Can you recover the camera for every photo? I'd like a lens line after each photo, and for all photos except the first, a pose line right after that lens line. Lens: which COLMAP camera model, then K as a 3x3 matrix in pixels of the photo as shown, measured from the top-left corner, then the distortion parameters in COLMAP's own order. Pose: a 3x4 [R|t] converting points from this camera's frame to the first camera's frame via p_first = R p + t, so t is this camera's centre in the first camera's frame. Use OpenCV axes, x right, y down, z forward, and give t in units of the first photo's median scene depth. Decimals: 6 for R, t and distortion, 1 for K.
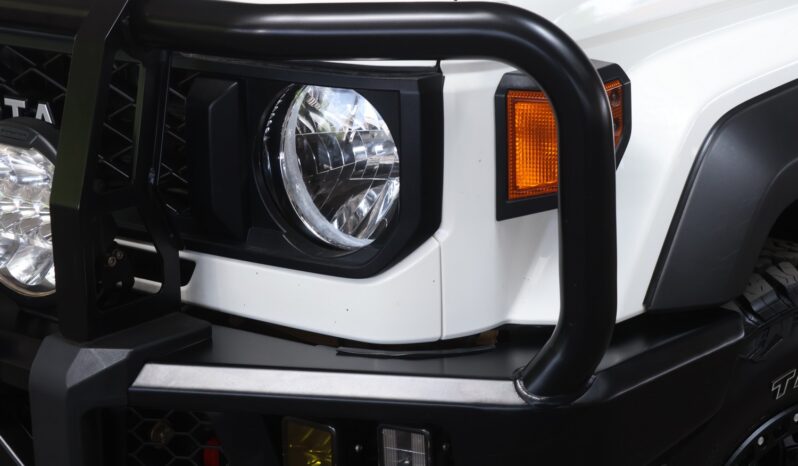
lens RADIAL K [[1781.3, 0, 399.0], [0, 1781.3, 233.0], [0, 0, 1]] dist [0.021482, -0.007289]
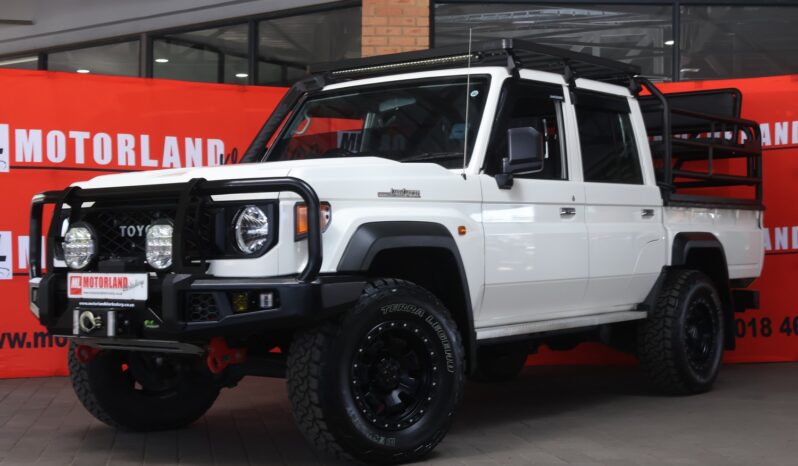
lens RADIAL K [[1291.9, 0, 399.0], [0, 1291.9, 233.0], [0, 0, 1]] dist [-0.031080, -0.080389]
pose [[0.999407, 0.017004, 0.029930, 0.188327], [-0.007840, 0.959064, -0.283082, 0.716058], [-0.033519, 0.282680, 0.958628, -1.532100]]
